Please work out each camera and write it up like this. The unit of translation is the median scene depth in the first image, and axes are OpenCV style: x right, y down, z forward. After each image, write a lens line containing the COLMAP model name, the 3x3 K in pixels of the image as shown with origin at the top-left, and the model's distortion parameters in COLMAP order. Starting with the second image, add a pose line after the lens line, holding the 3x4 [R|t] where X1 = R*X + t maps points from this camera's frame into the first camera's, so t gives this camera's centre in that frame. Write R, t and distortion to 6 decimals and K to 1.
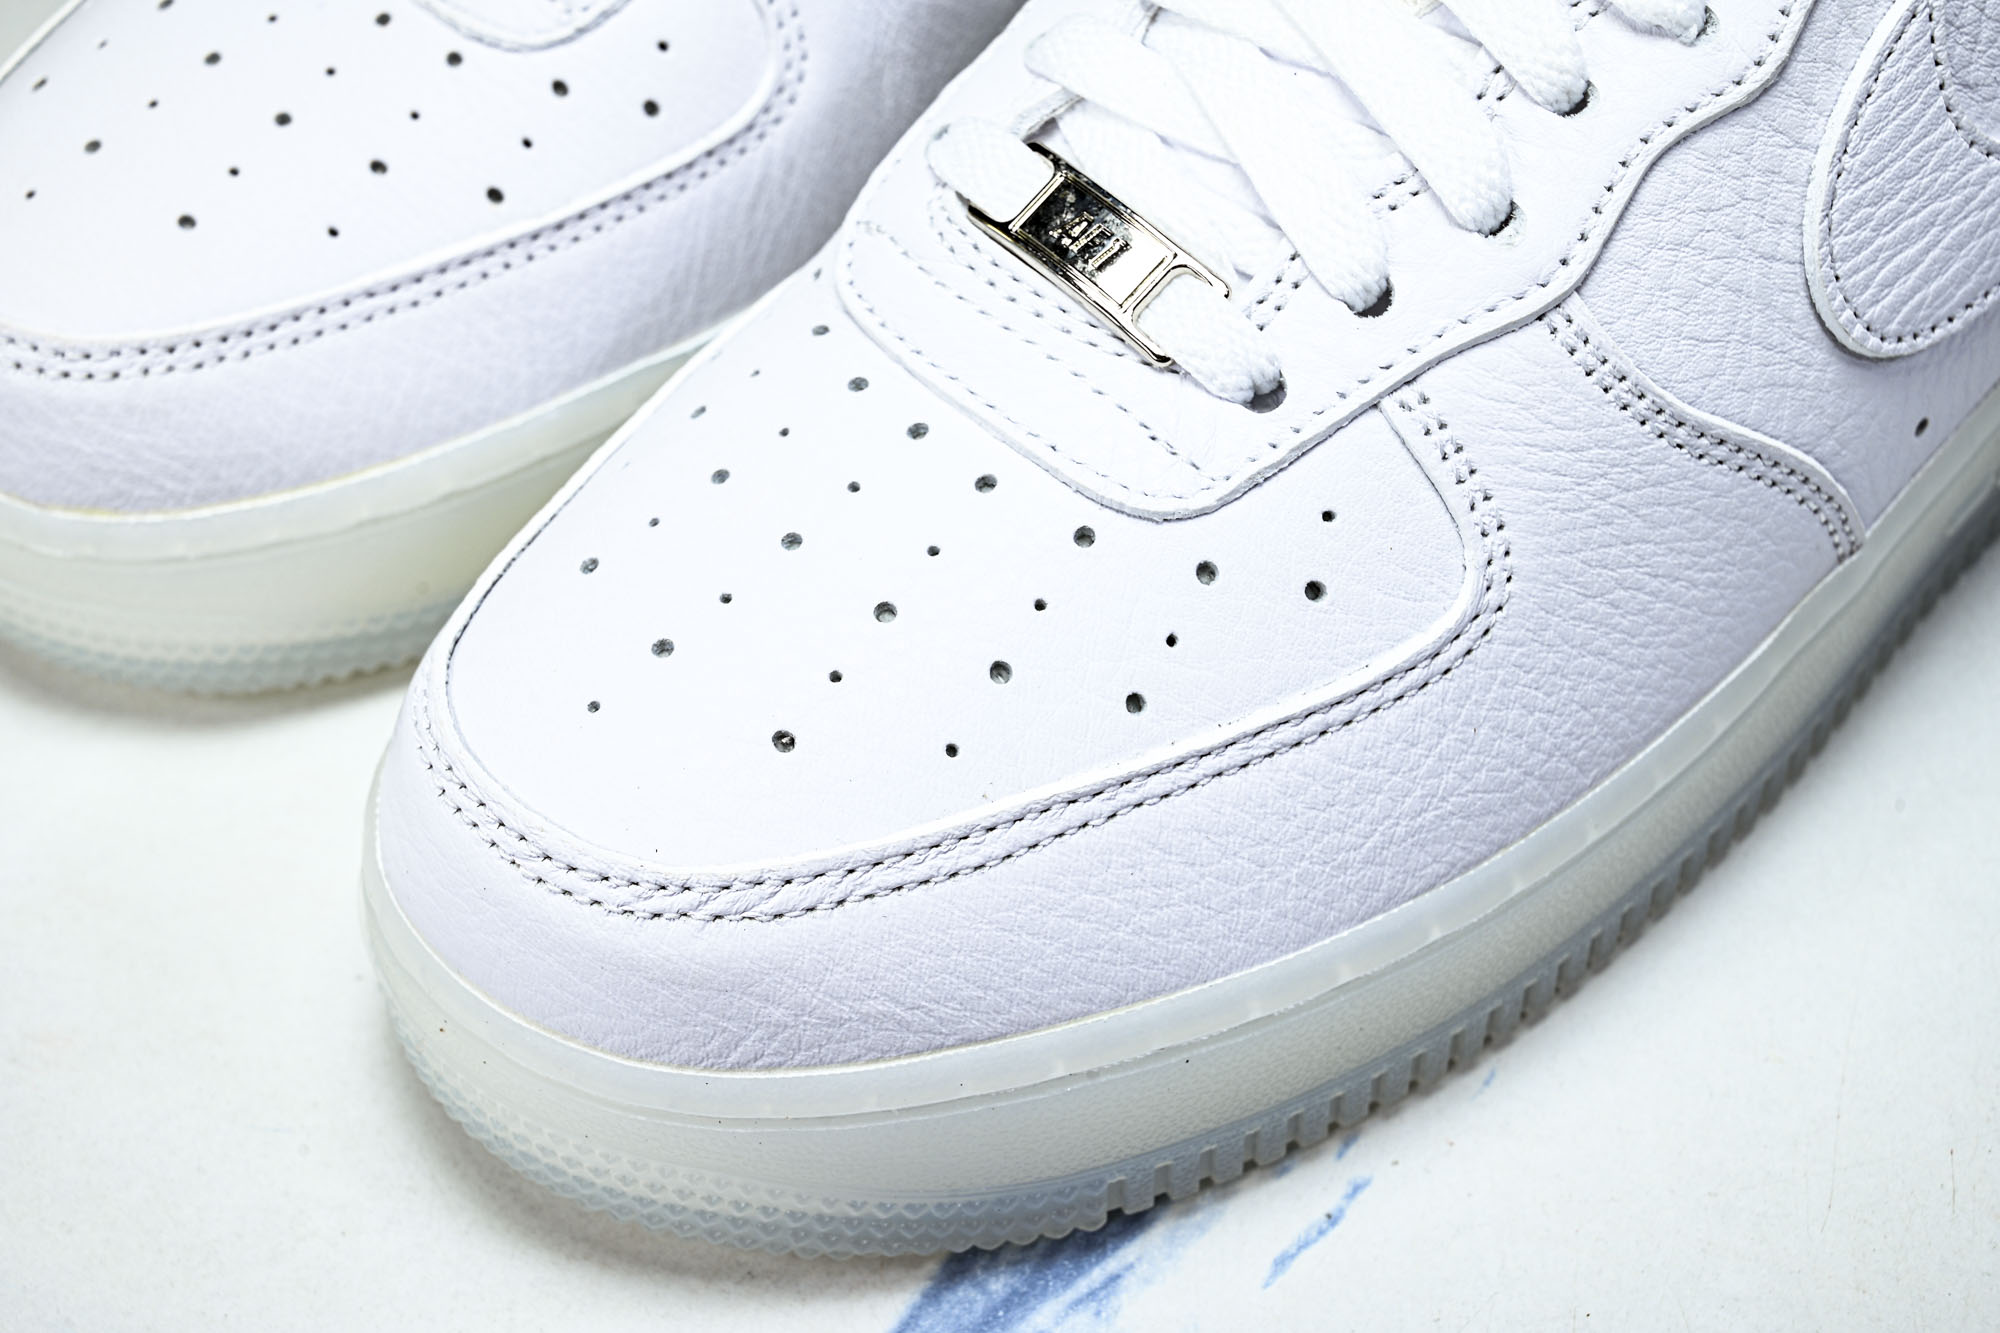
lens RADIAL K [[3297.2, 0, 984.0], [0, 3297.2, 774.2], [0, 0, 1]] dist [-0.017426, 0.000000]
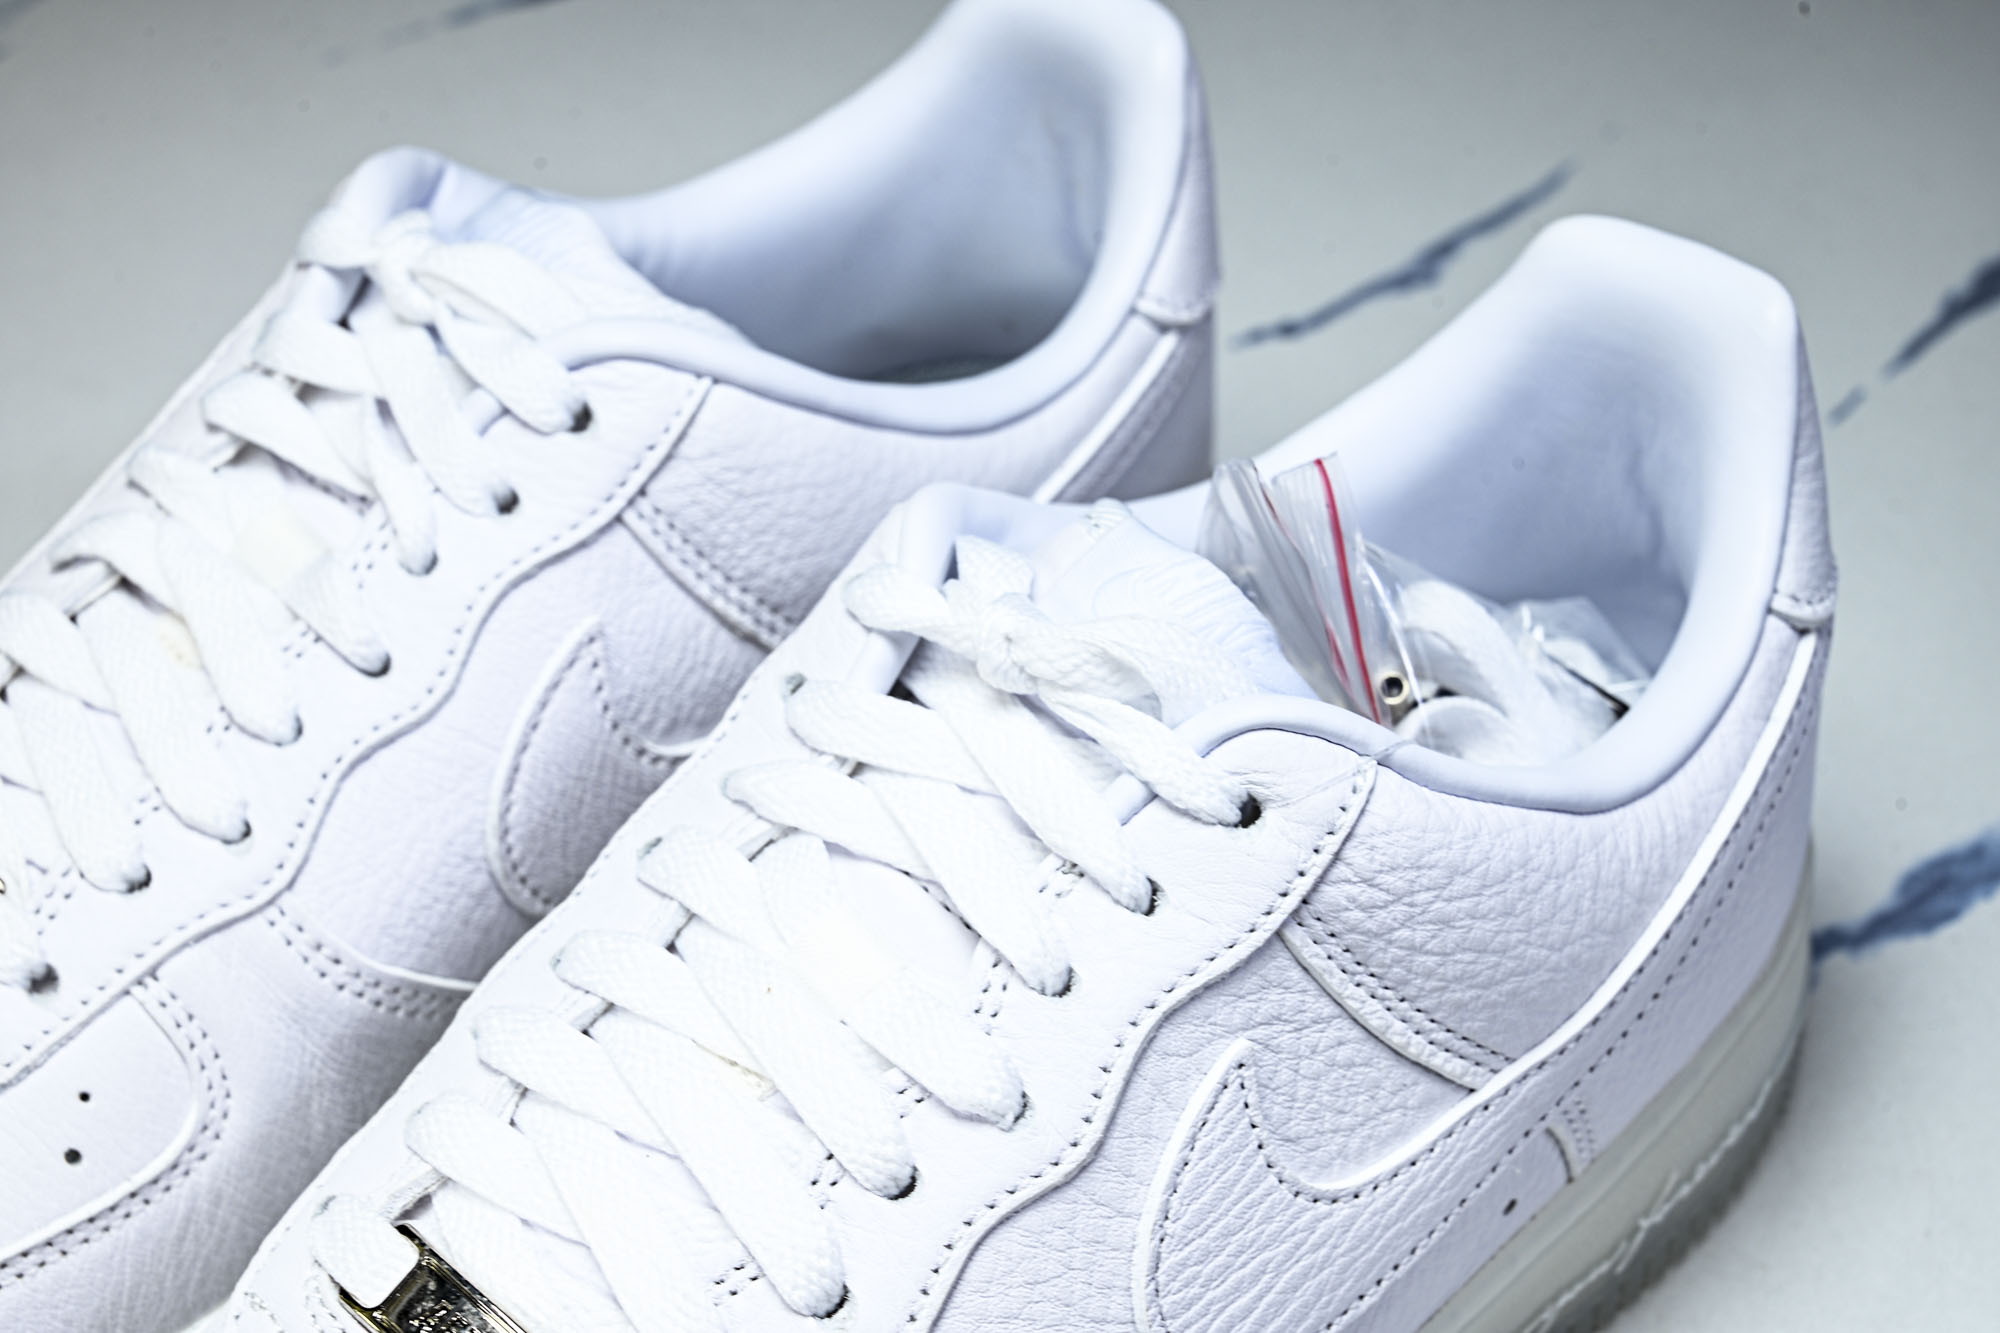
lens RADIAL K [[3297.2, 0, 966.2], [0, 3297.2, 794.6], [0, 0, 1]] dist [-0.017426, 0.000000]
pose [[0.998117, -0.028174, 0.054493, 0.143617], [0.037107, 0.984643, -0.170594, -0.144708], [-0.048850, 0.172294, 0.983834, -0.059419]]
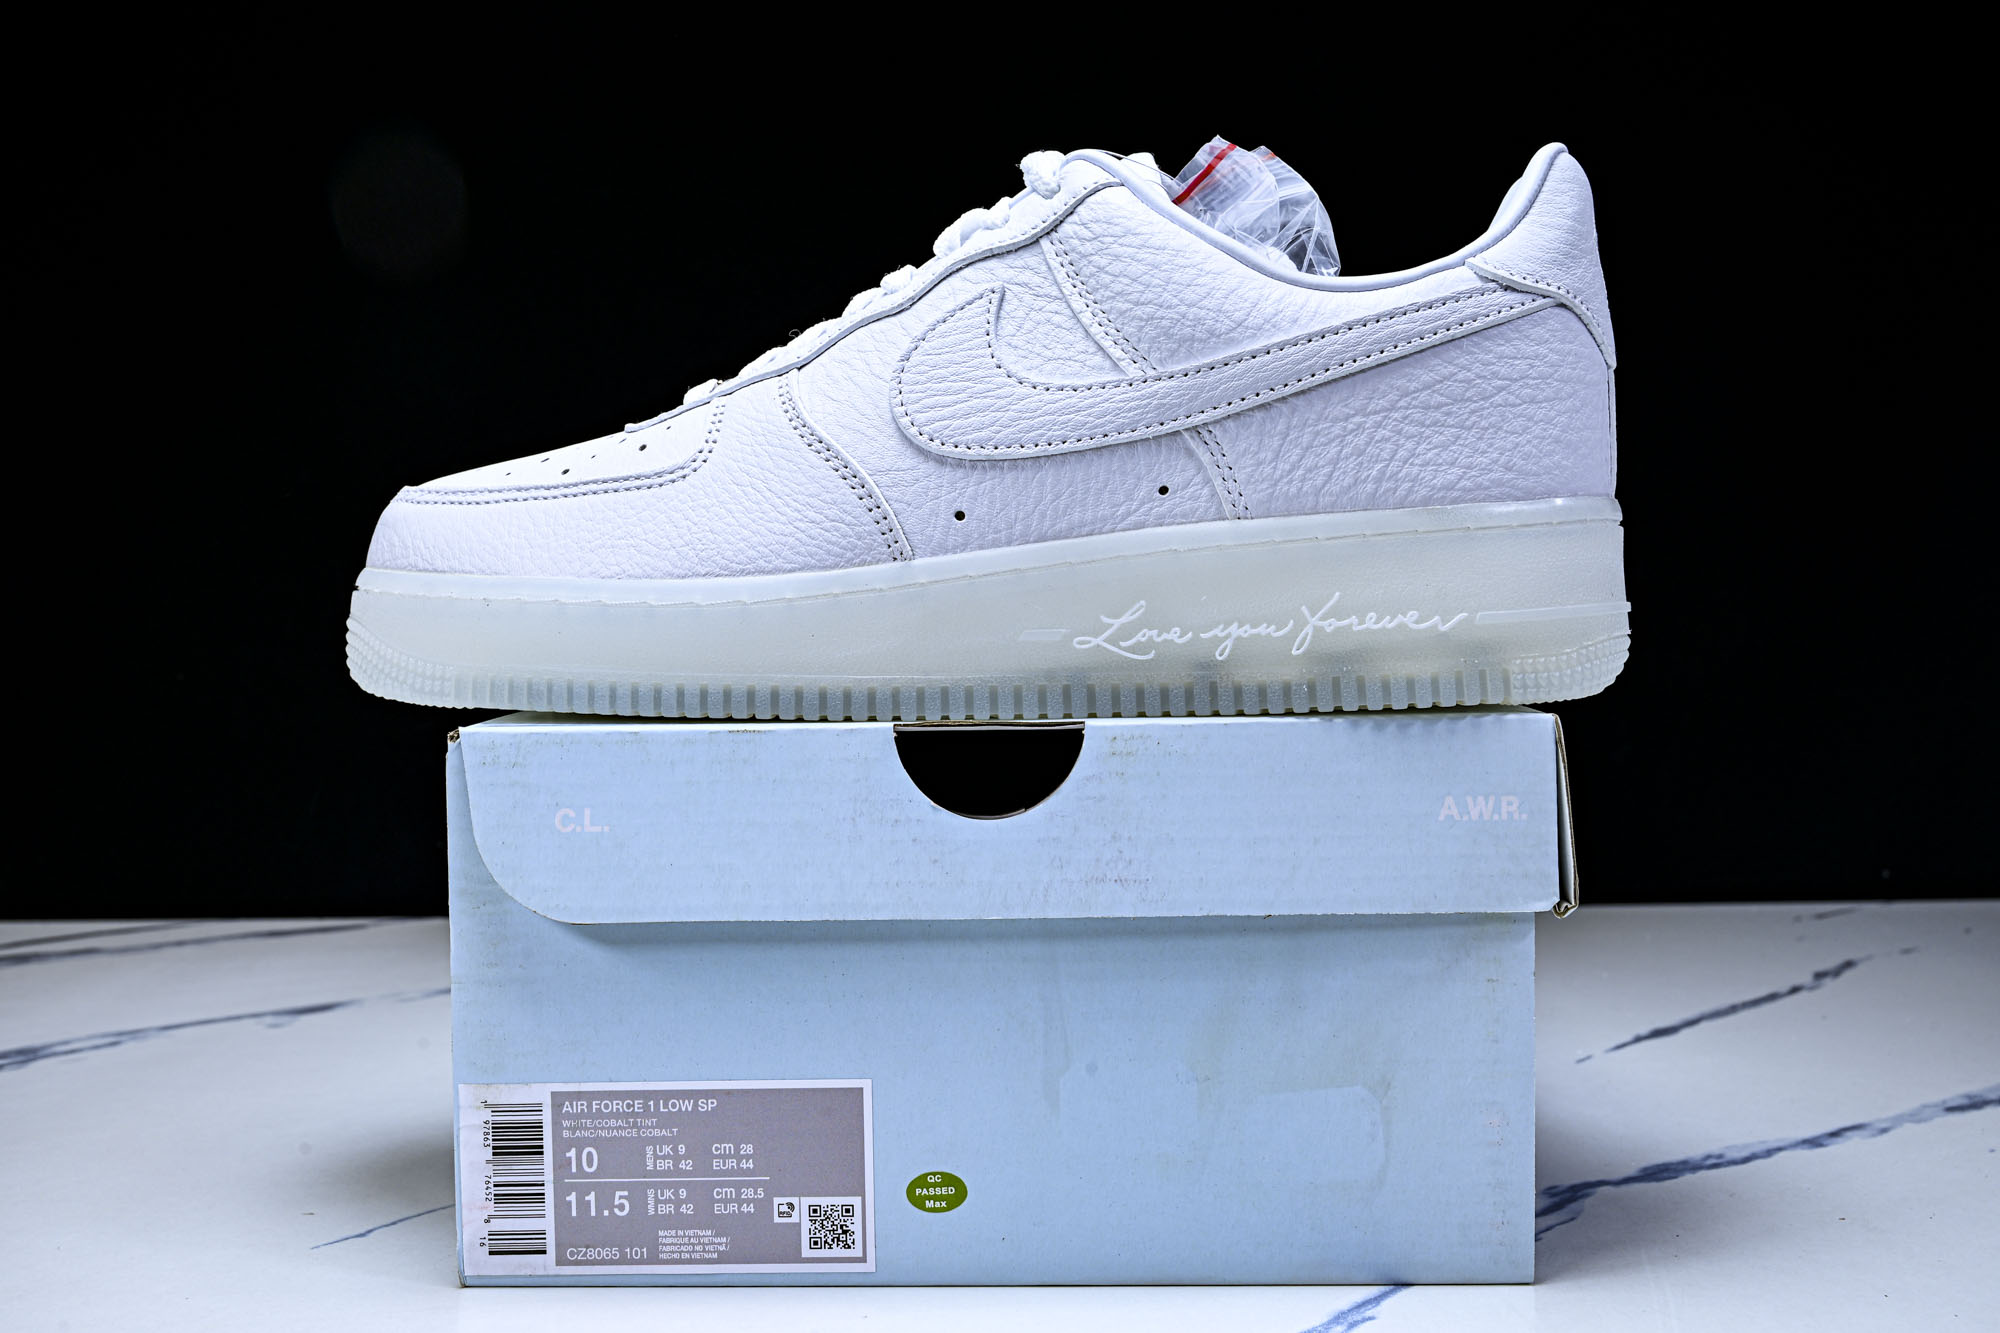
lens RADIAL K [[1956.0, 0, 1012.8], [0, 1956.0, 673.6], [0, 0, 1]] dist [-0.034728, 0.000000]
pose [[0.647037, 0.098334, -0.756091, 1.275843], [-0.598433, 0.679977, -0.423685, 0.460193], [0.472462, 0.726610, 0.498817, 0.548544]]
